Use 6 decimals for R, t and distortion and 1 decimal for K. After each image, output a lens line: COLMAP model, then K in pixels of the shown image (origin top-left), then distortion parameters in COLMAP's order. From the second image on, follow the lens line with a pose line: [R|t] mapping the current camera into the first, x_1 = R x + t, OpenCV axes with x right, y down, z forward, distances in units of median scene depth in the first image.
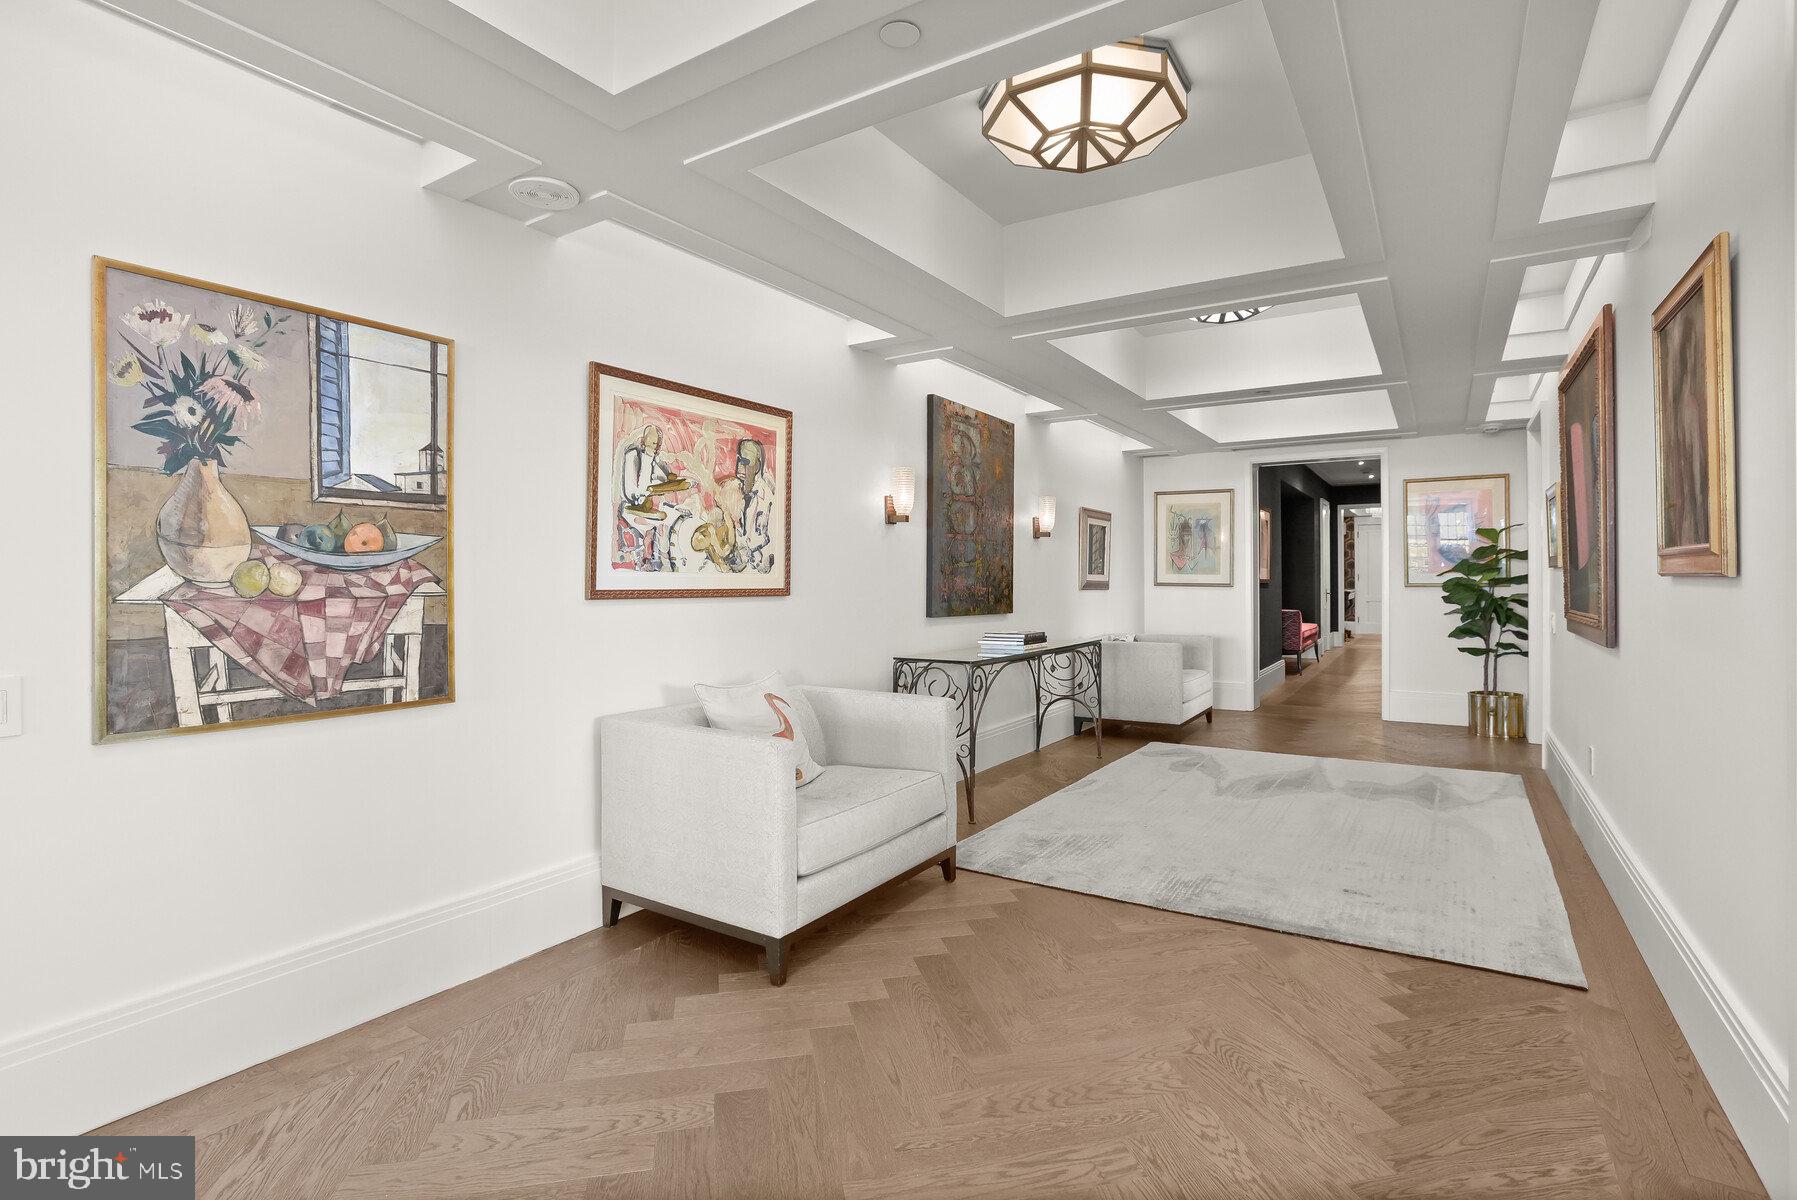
lens RADIAL K [[851.5, 0, 909.9], [0, 851.5, 585.8], [0, 0, 1]] dist [-0.002808, 0.001674]
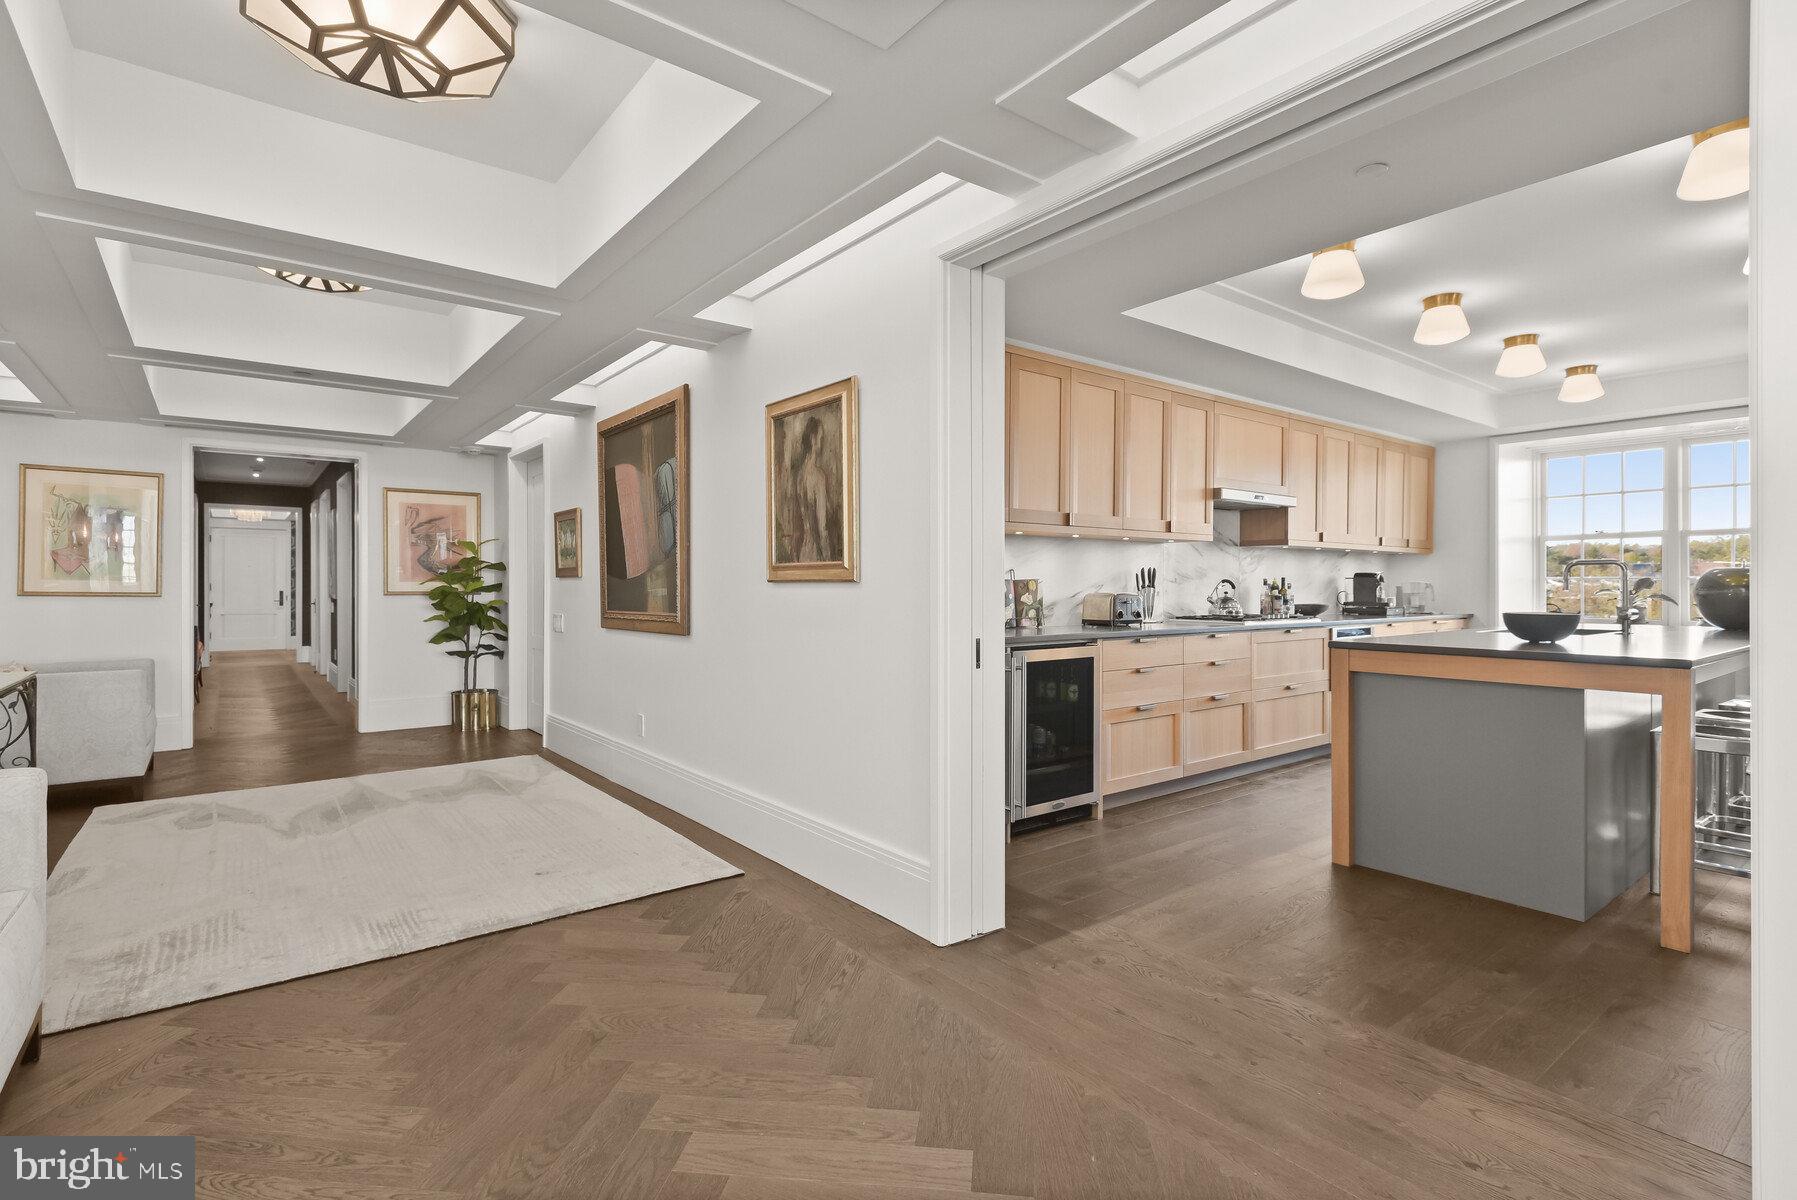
lens RADIAL K [[851.5, 0, 902.6], [0, 851.5, 590.0], [0, 0, 1]] dist [-0.002808, 0.001674]
pose [[0.348376, 0.004223, 0.937345, -0.232238], [0.004361, 0.999972, -0.006125, 0.006482], [-0.937345, 0.006222, 0.348348, 0.135461]]
